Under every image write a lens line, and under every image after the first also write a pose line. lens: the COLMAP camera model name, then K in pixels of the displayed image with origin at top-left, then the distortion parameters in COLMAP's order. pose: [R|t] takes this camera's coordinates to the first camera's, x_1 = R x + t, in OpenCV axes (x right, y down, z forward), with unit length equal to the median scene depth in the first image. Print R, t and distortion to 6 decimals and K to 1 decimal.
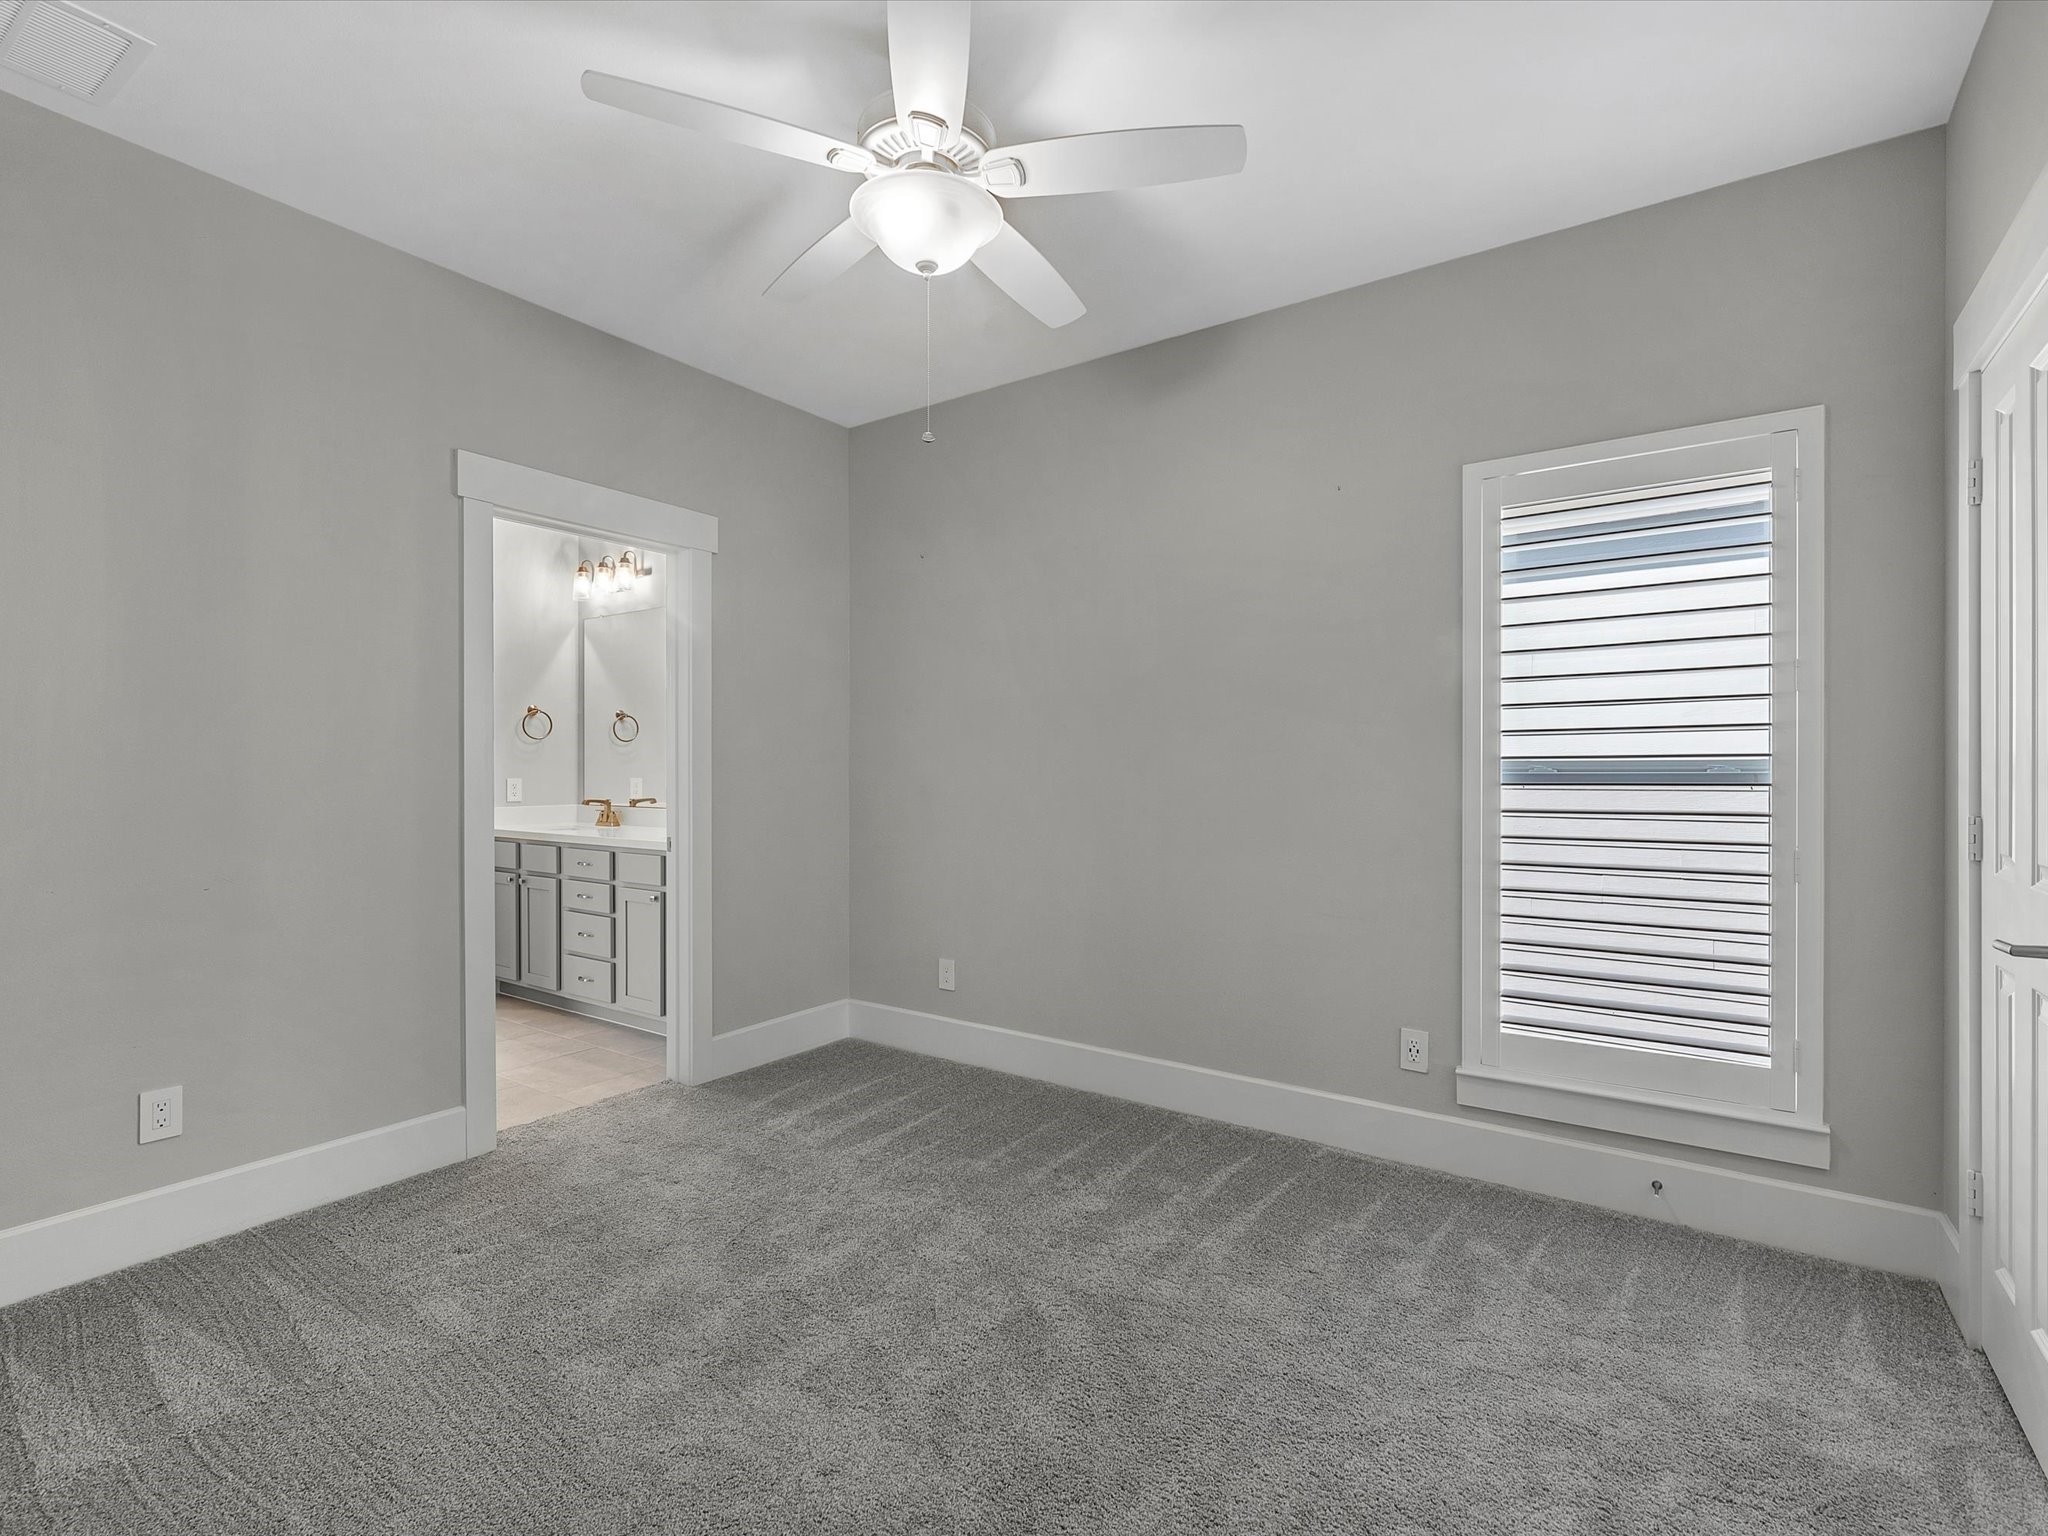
lens RADIAL K [[948.2, 0, 1020.8], [0, 948.2, 771.5], [0, 0, 1]] dist [0.022127, -0.000466]
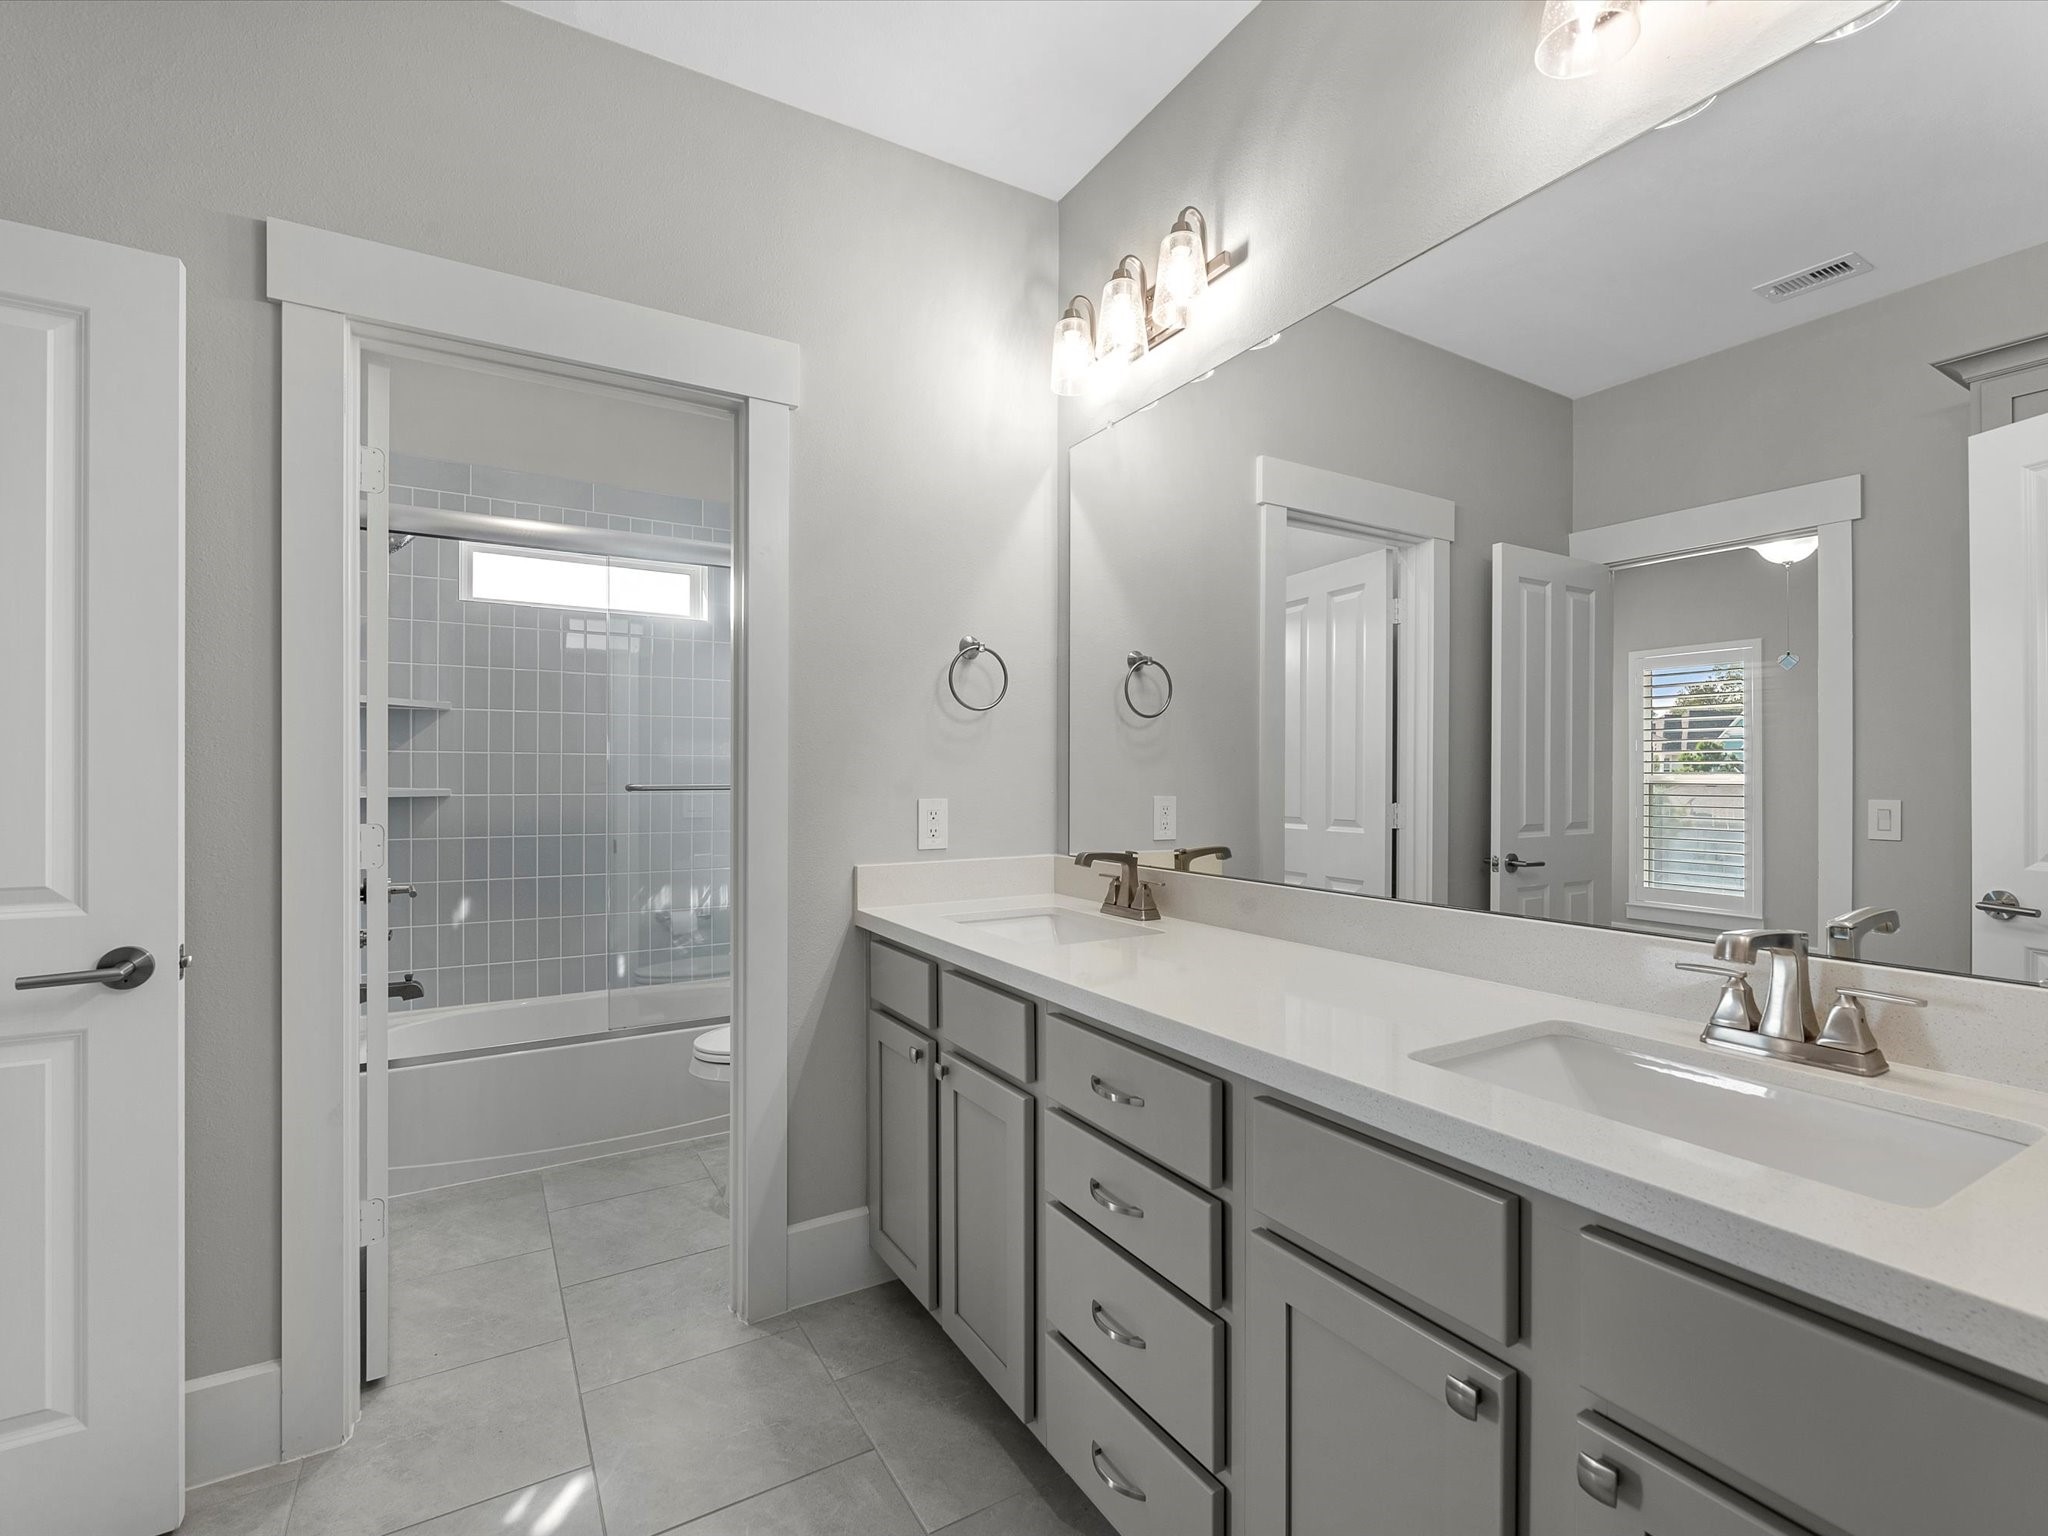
lens RADIAL K [[948.2, 0, 1029.5], [0, 948.2, 778.6], [0, 0, 1]] dist [0.022127, -0.000466]
pose [[0.913678, -0.000707, -0.406438, -0.307055], [-0.001218, 0.999989, -0.004476, -0.000030], [0.406437, 0.004585, 0.913667, 0.609012]]
